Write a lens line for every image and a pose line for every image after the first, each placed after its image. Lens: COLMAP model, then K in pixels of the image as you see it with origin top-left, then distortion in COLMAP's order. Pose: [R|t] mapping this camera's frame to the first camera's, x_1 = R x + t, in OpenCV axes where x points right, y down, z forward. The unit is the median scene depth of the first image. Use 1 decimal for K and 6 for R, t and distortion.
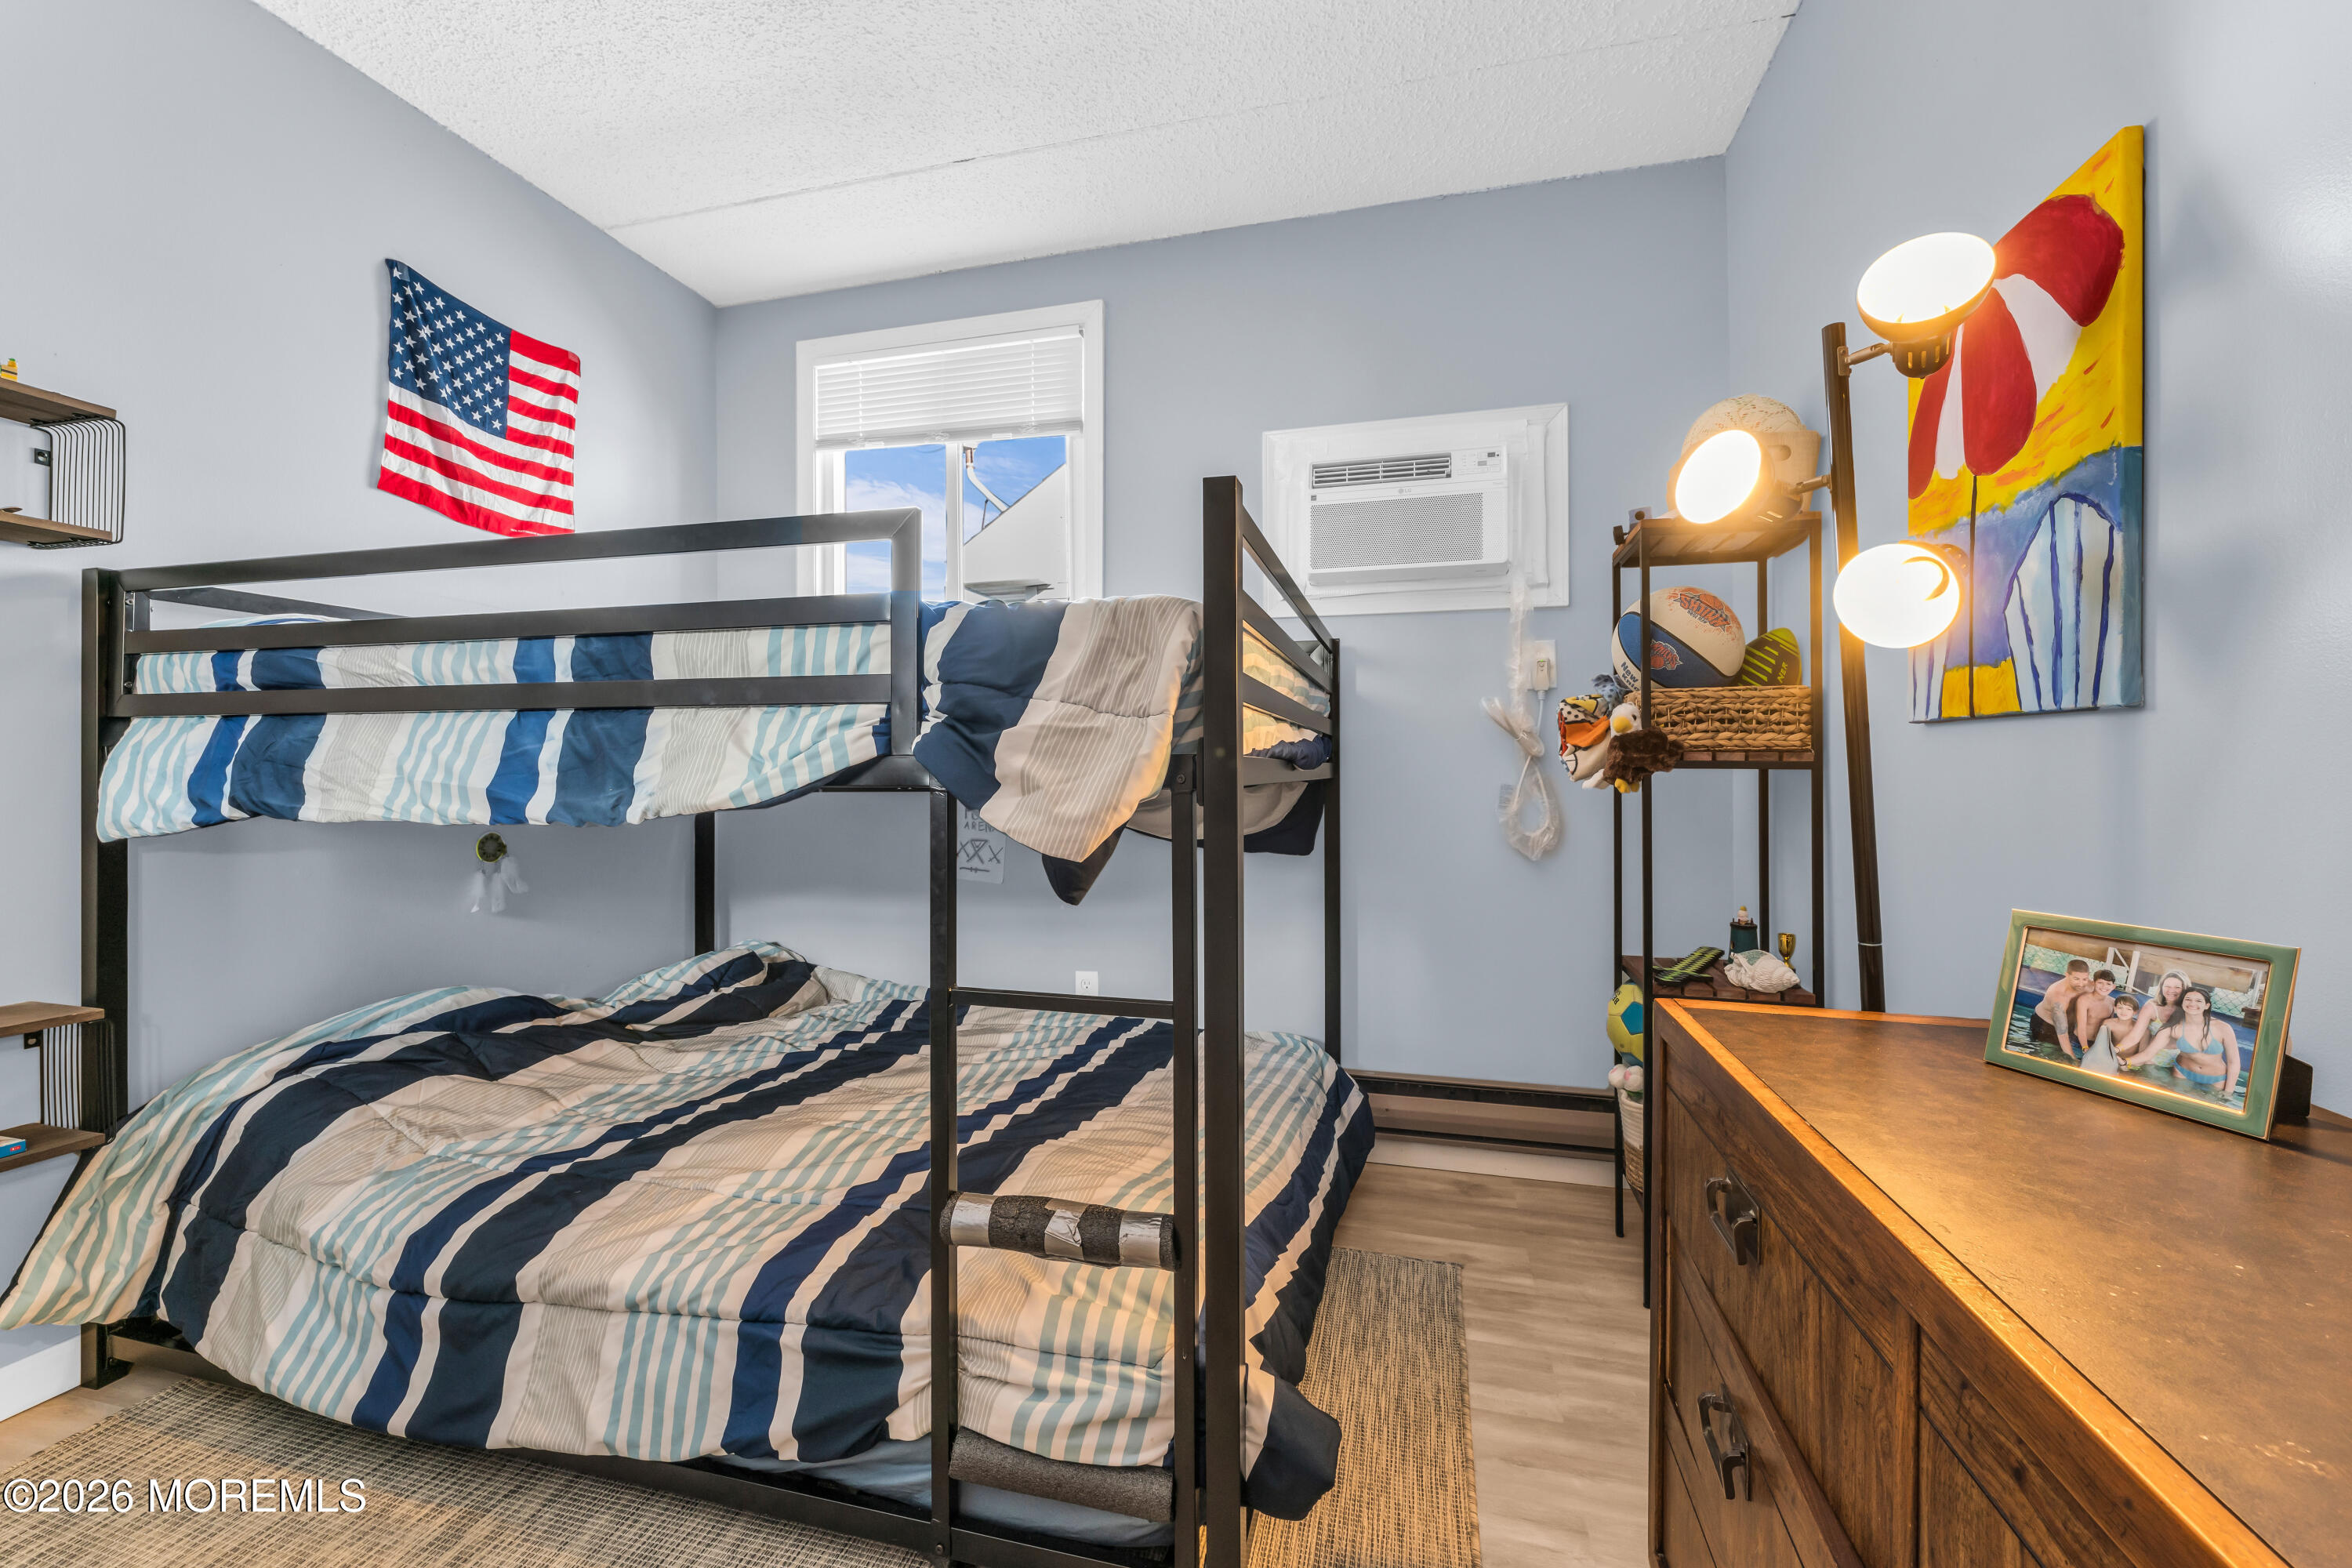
lens RADIAL K [[1008.5, 0, 1168.5], [0, 1008.5, 752.5], [0, 0, 1]] dist [-0.002925, -0.000161]
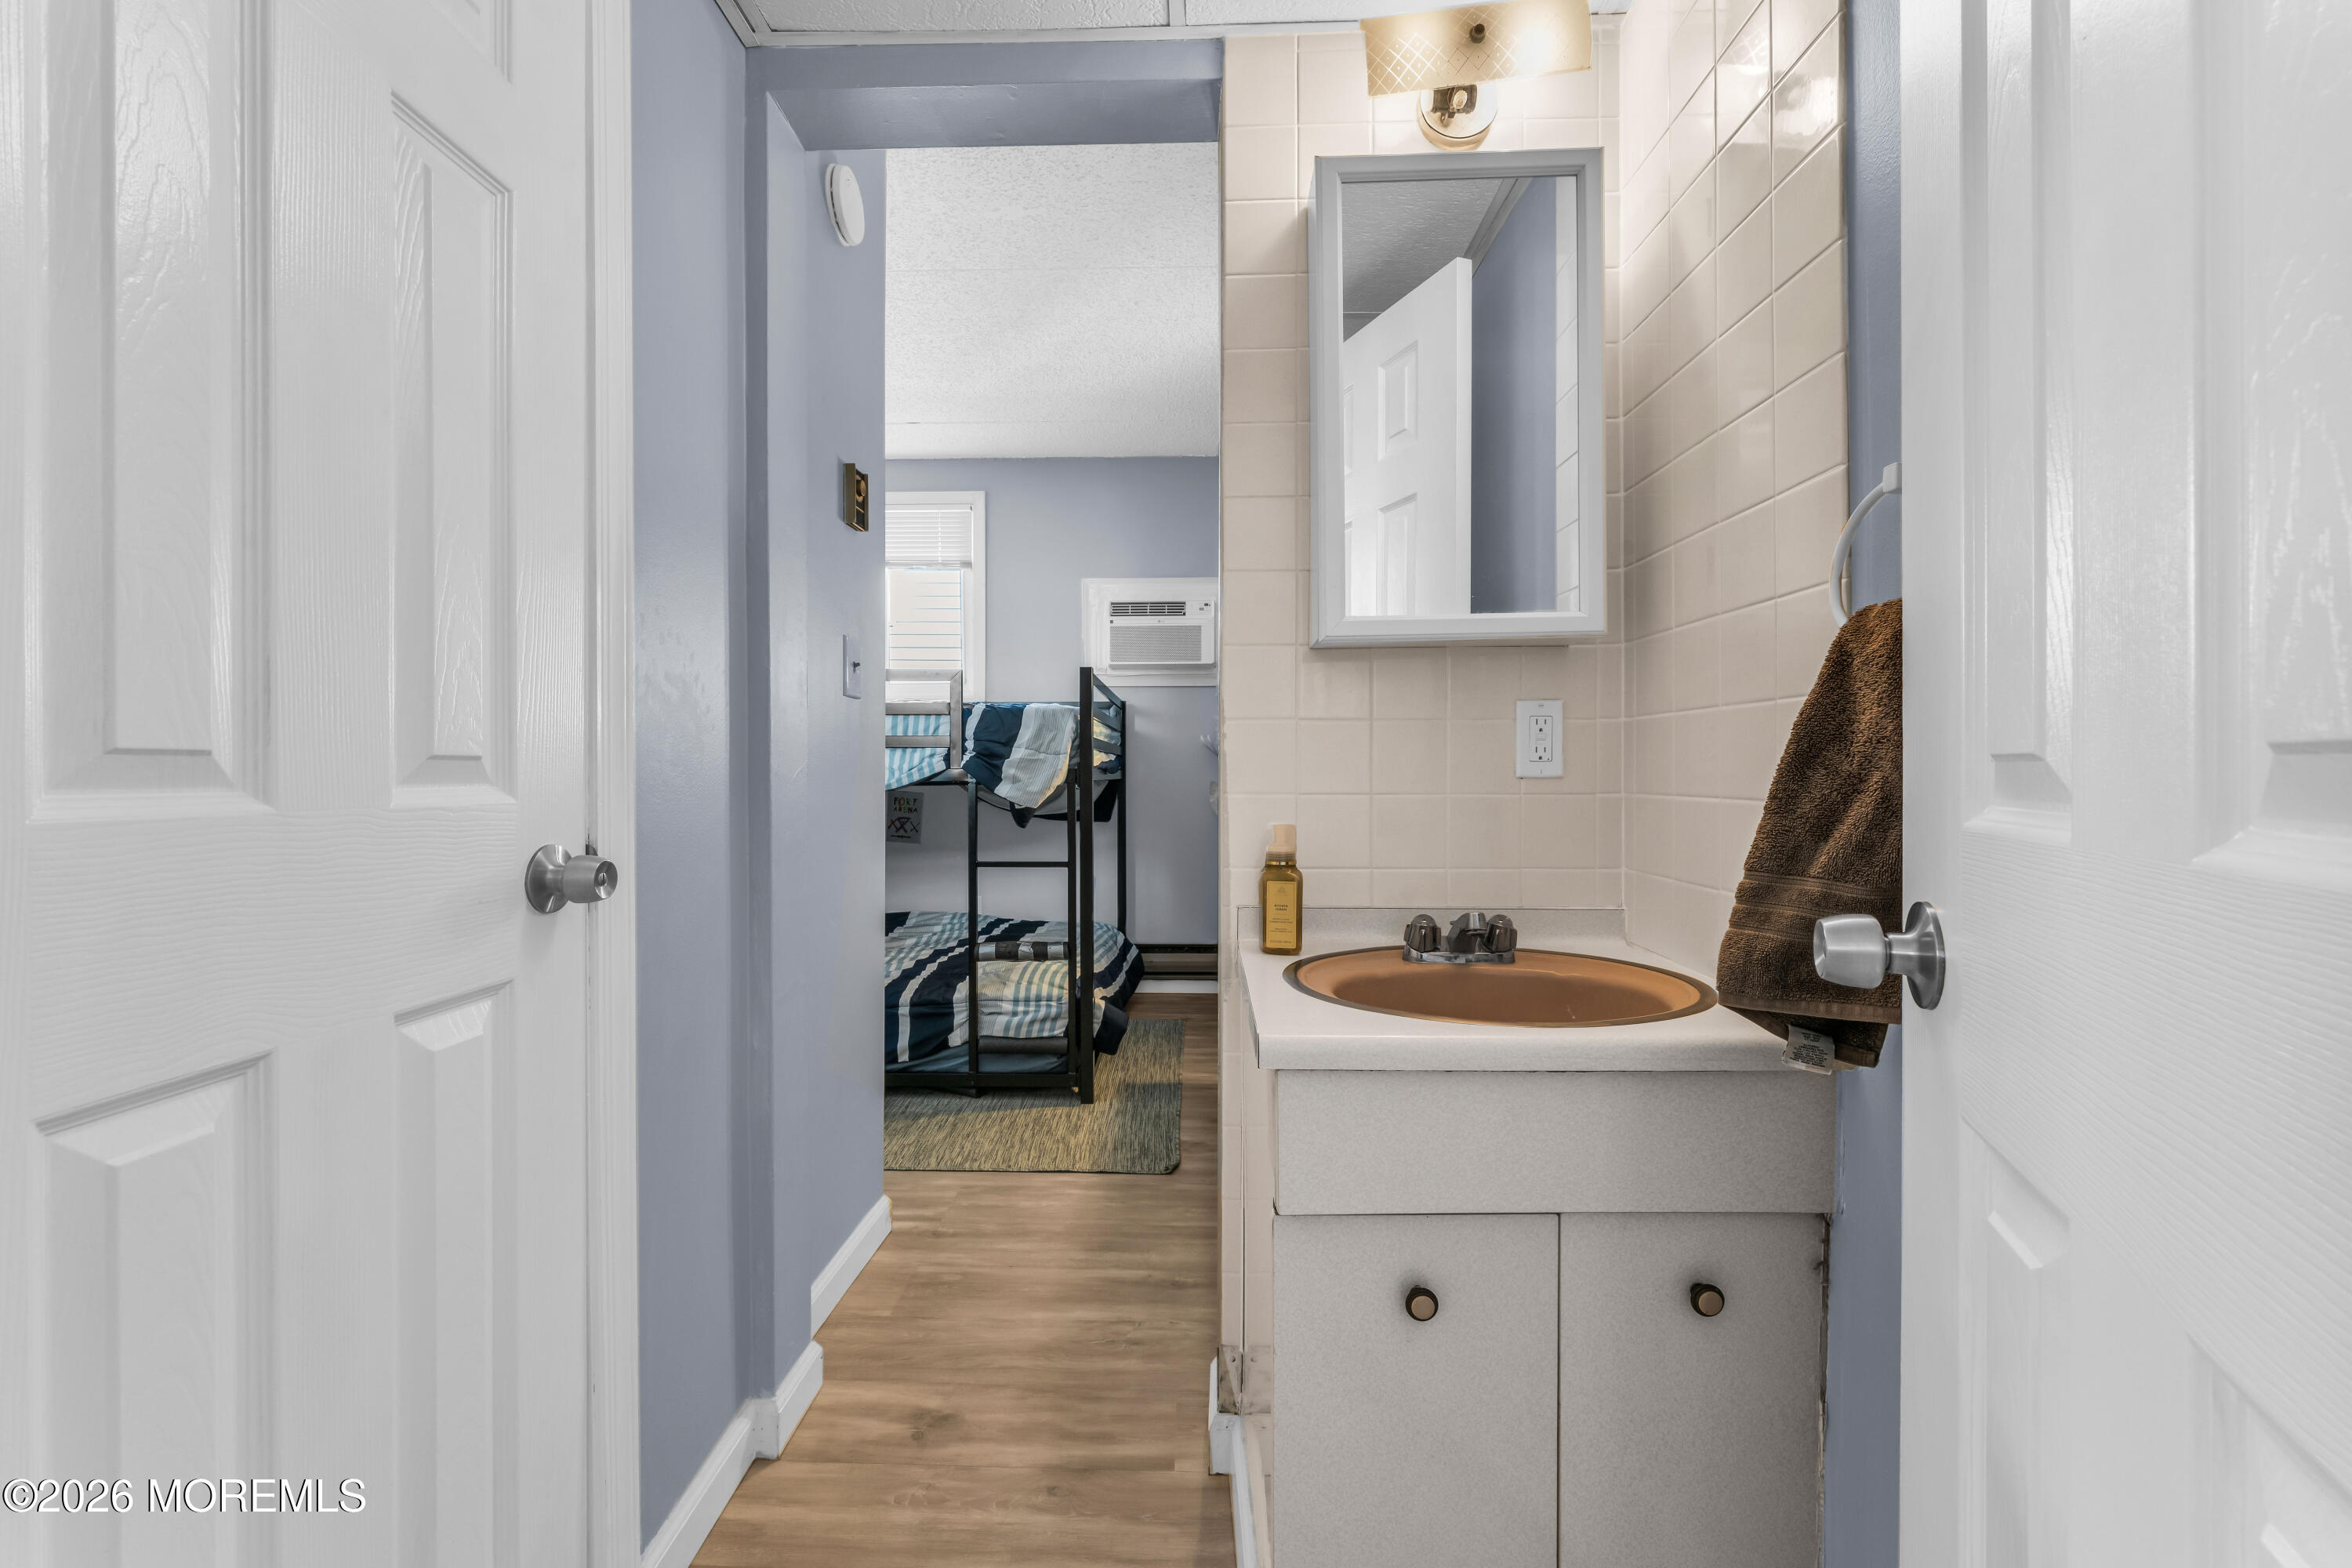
lens RADIAL K [[1008.5, 0, 1168.5], [0, 1008.5, 752.5], [0, 0, 1]] dist [-0.002925, -0.000161]
pose [[0.976377, 0.001908, 0.216063, -0.292926], [-0.000997, 0.999990, -0.004322, -0.026718], [-0.216070, 0.004005, 0.976370, -1.564764]]
